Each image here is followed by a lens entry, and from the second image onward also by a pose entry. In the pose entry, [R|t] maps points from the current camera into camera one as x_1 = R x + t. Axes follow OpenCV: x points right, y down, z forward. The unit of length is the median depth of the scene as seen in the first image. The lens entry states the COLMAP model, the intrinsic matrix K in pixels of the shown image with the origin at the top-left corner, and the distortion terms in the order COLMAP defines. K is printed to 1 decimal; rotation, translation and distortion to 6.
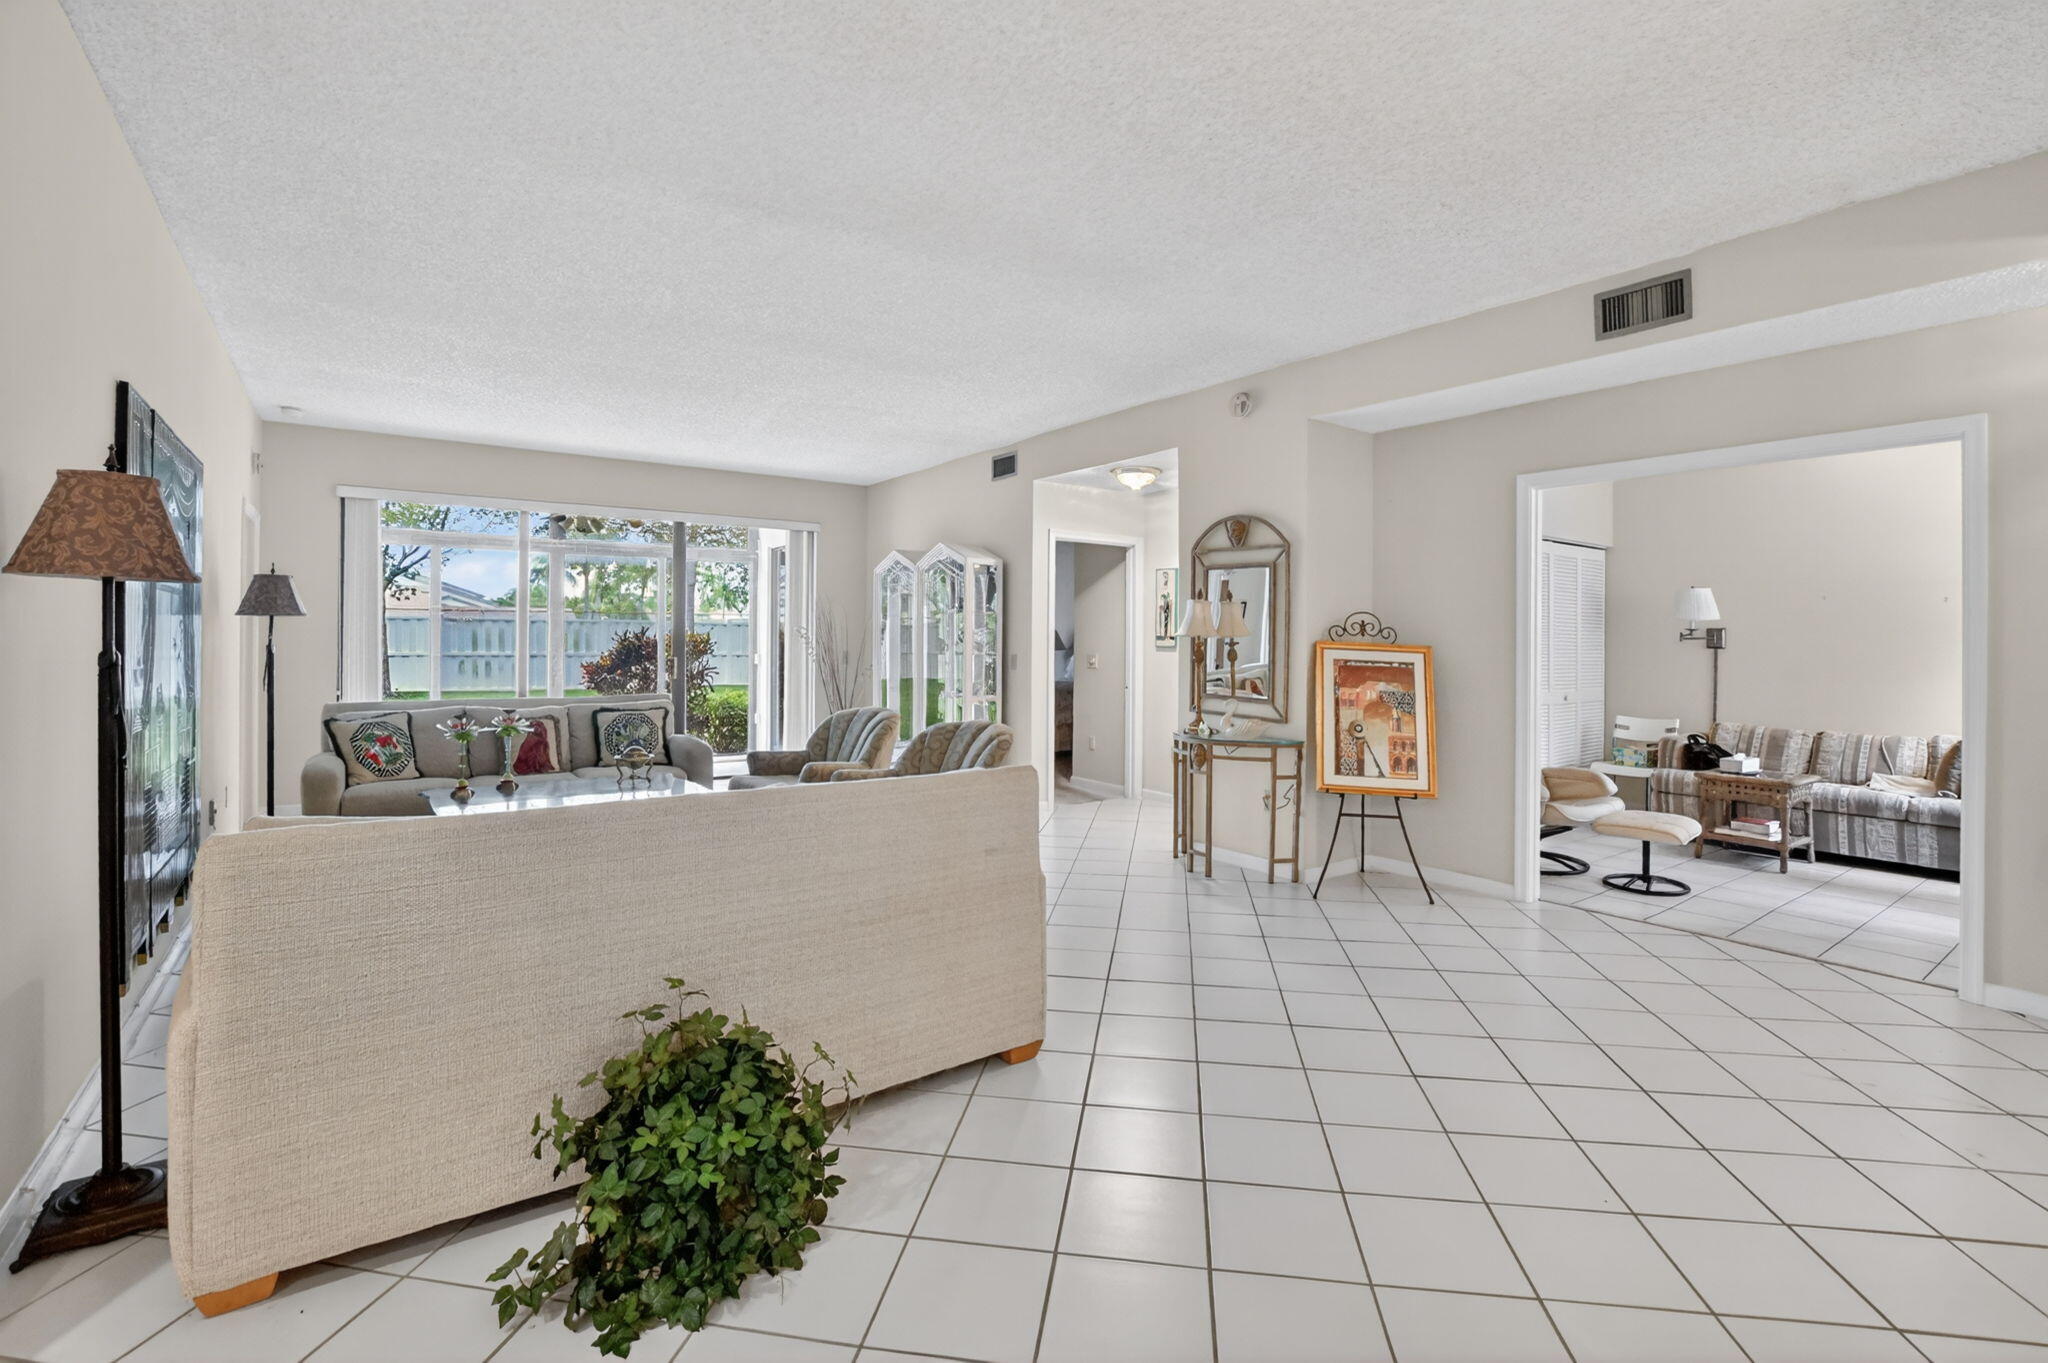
lens RADIAL K [[918.5, 0, 1028.8], [0, 918.5, 638.2], [0, 0, 1]] dist [-0.030713, 0.002108]
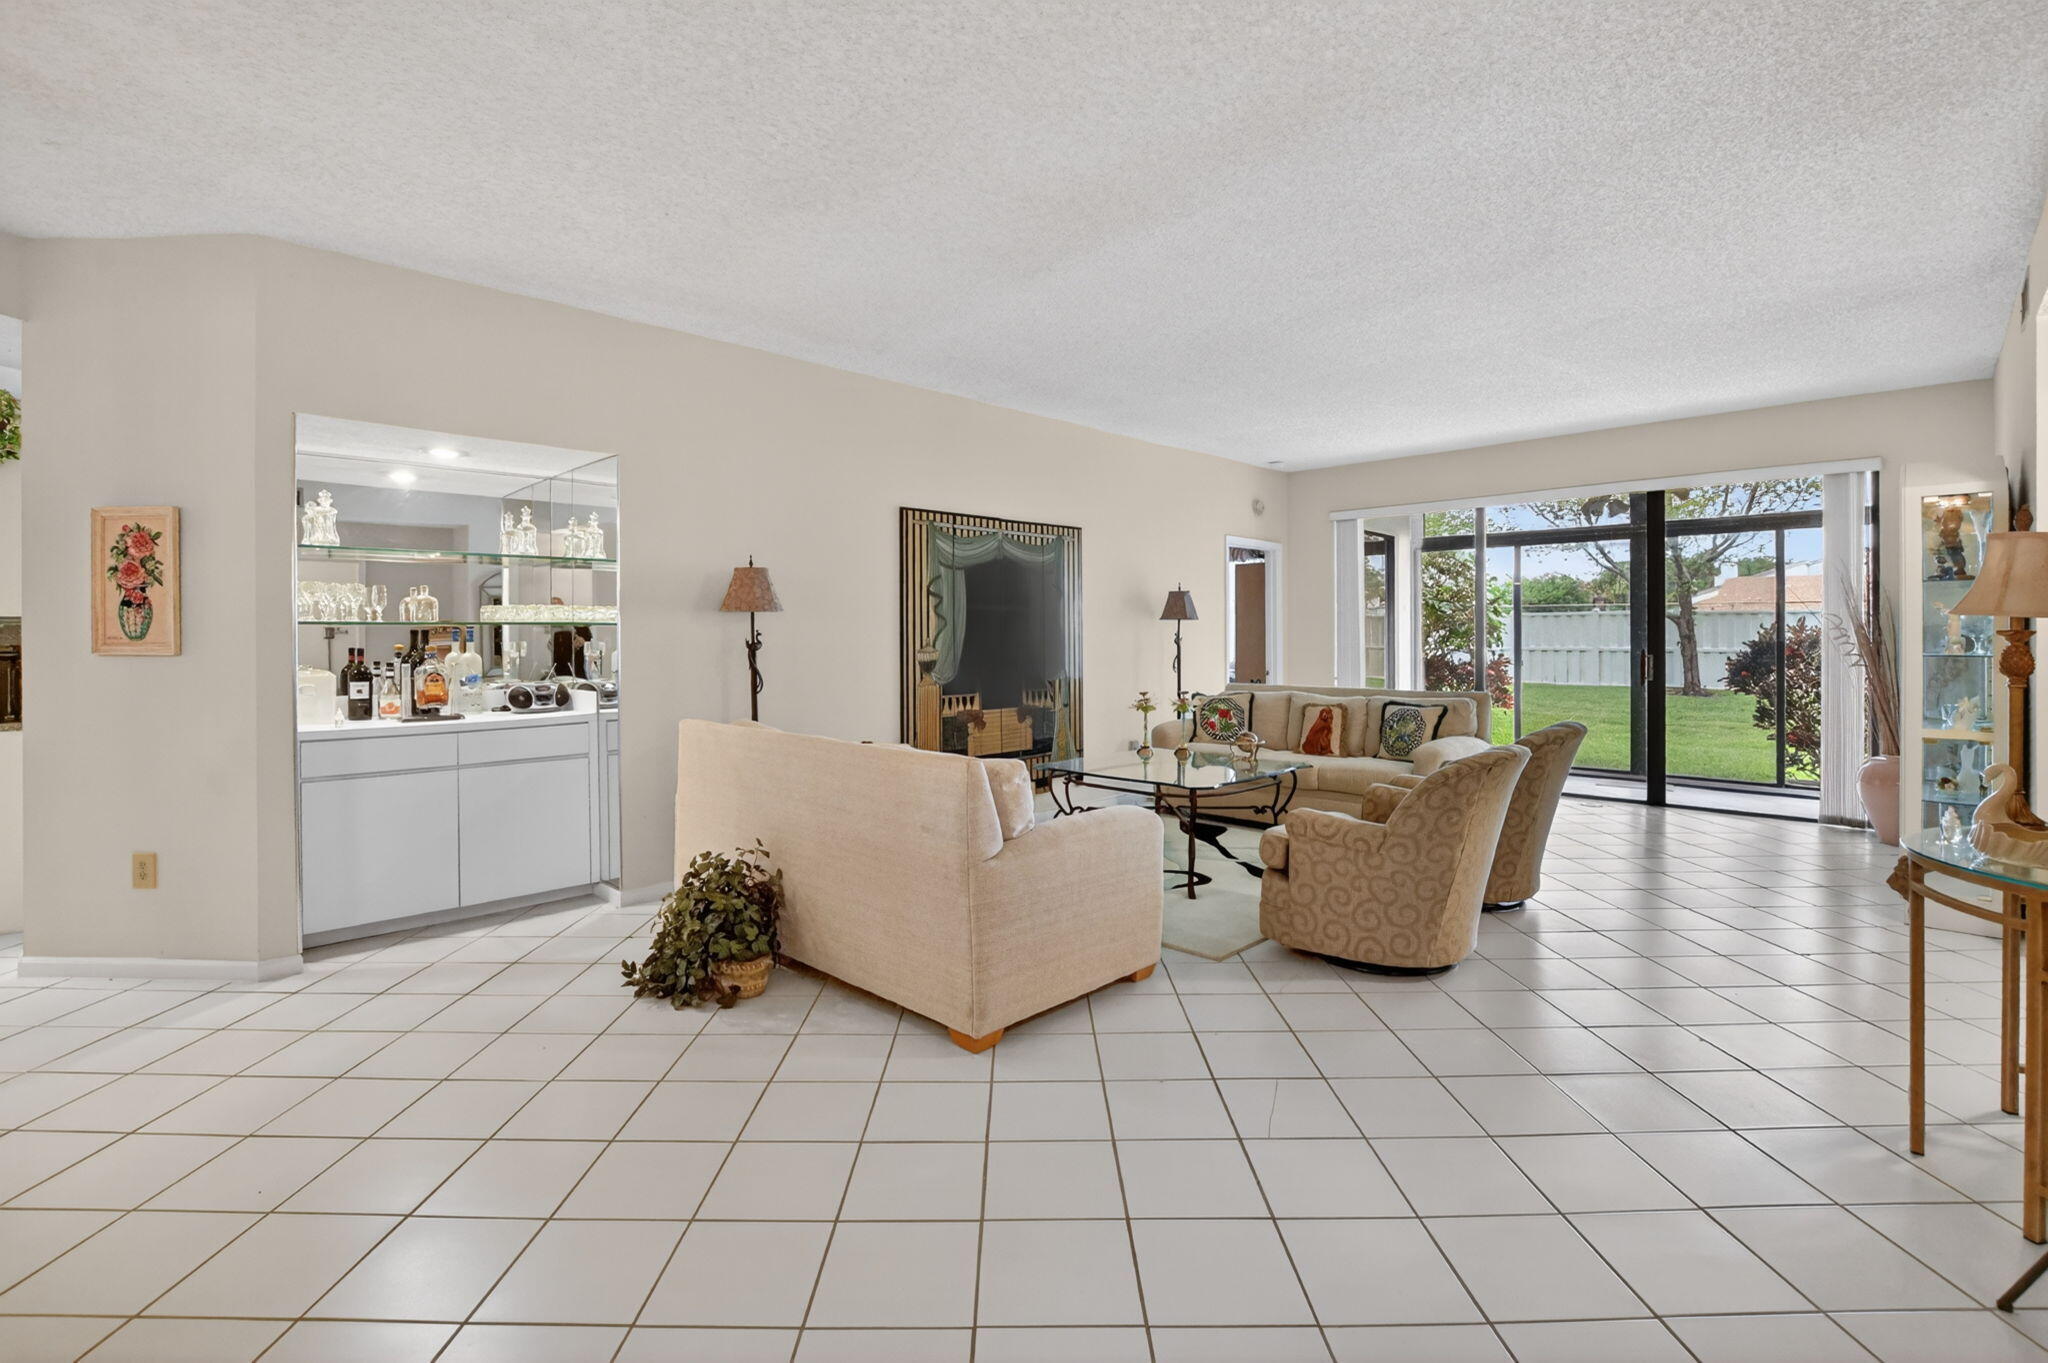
lens RADIAL K [[918.5, 0, 1016.1], [0, 918.5, 639.8], [0, 0, 1]] dist [-0.030713, 0.002108]
pose [[0.149904, -0.004308, -0.988691, 0.546180], [0.010022, 0.999946, -0.002838, 0.008042], [0.988650, -0.009483, 0.149939, 0.496913]]
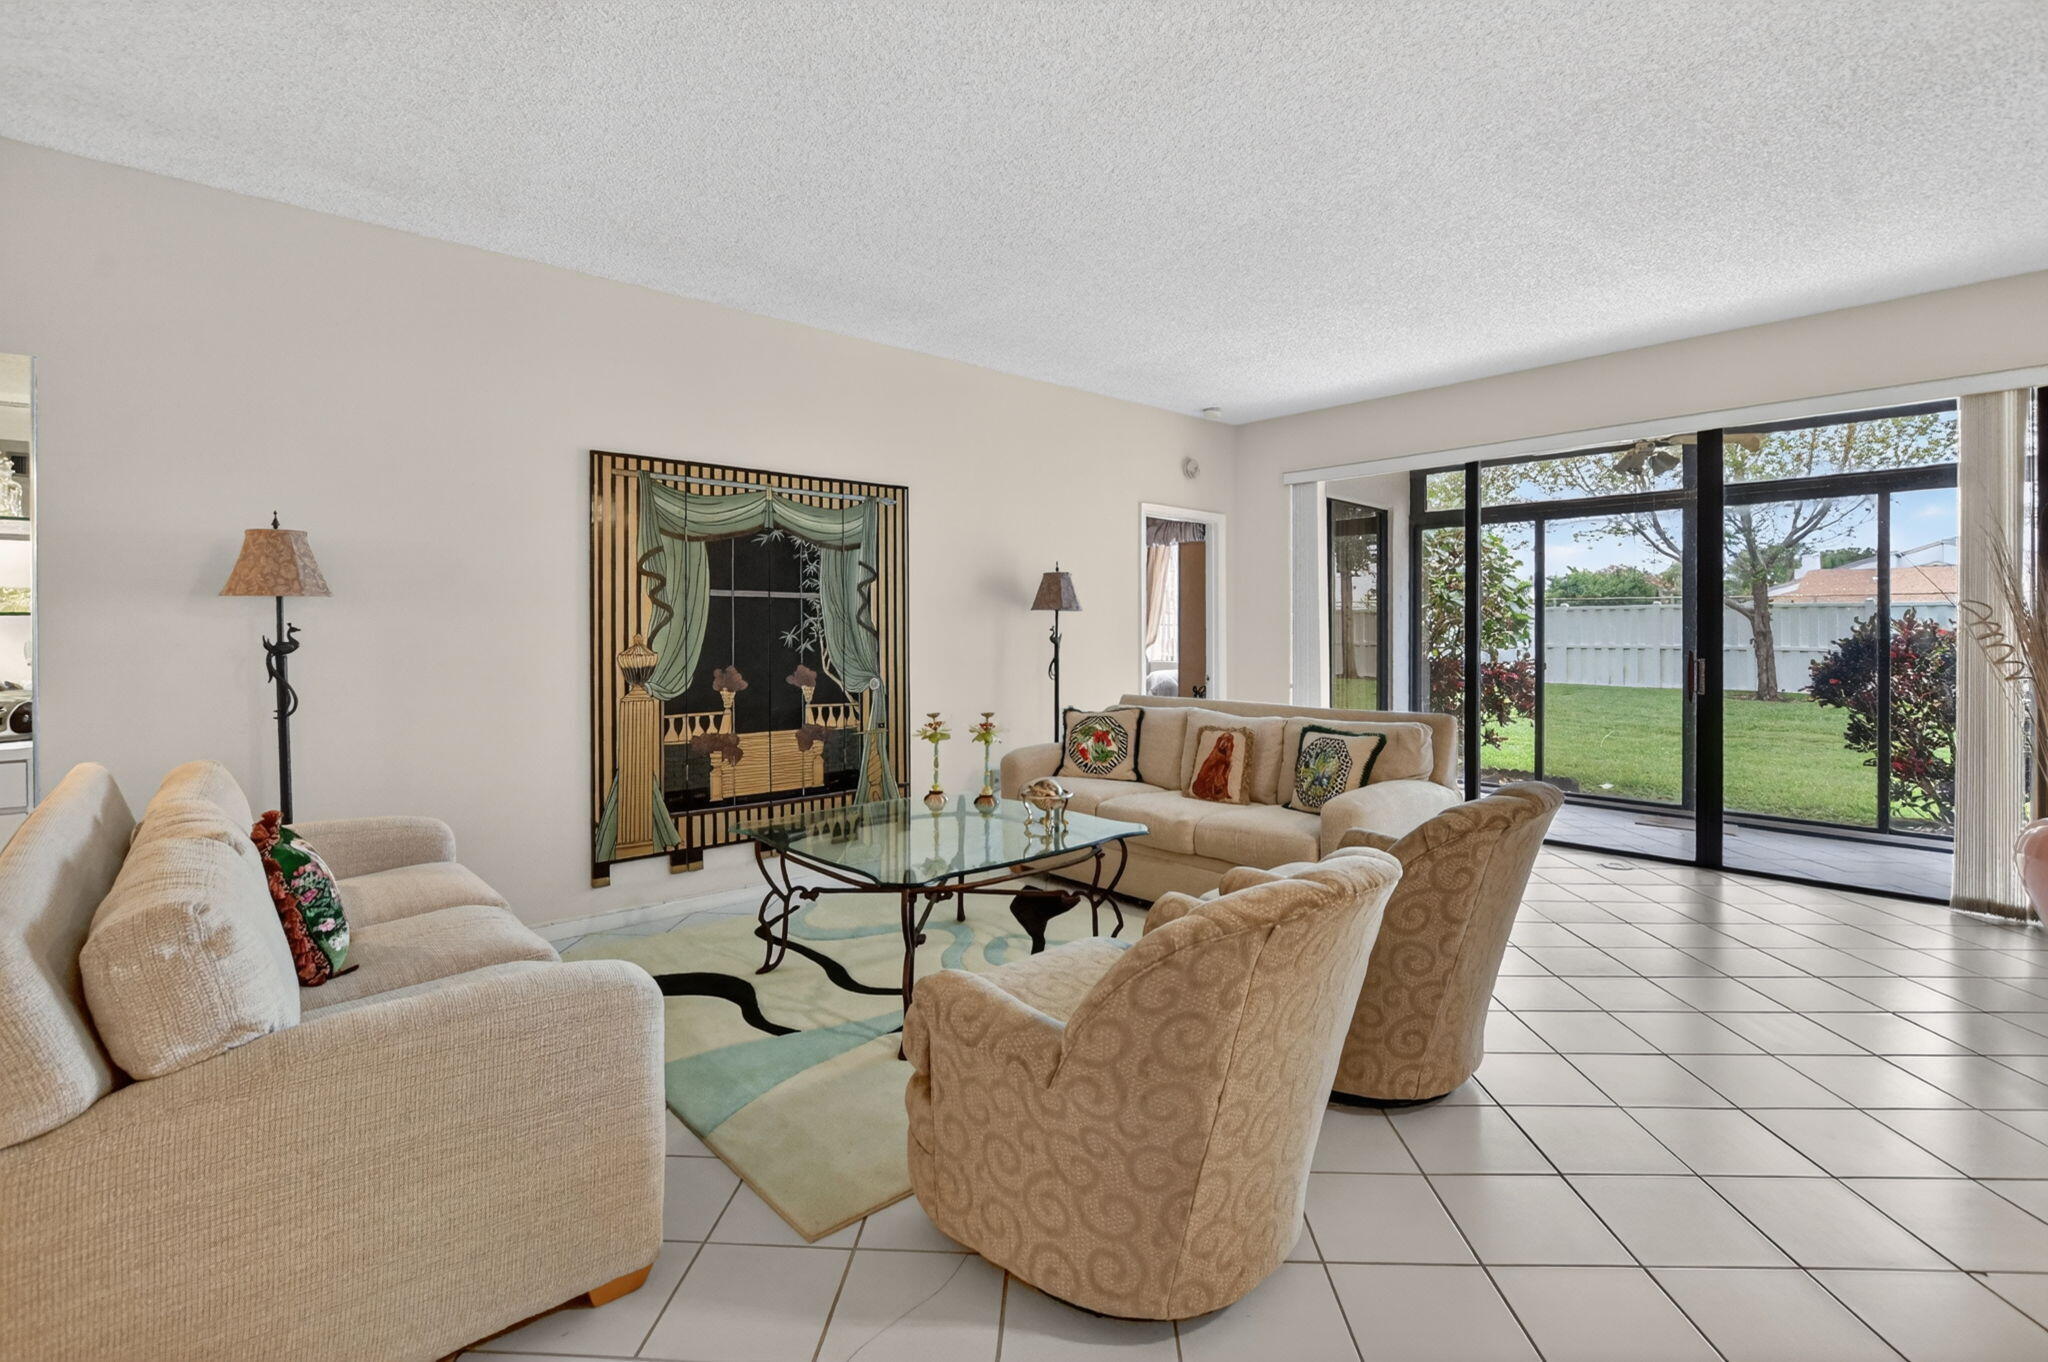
lens RADIAL K [[918.5, 0, 1016.6], [0, 918.5, 638.4], [0, 0, 1]] dist [-0.030713, 0.002108]
pose [[0.095254, -0.000288, -0.995453, 0.252785], [0.008908, 0.999960, 0.000563, 0.006991], [0.995413, -0.008921, 0.095253, 0.804583]]
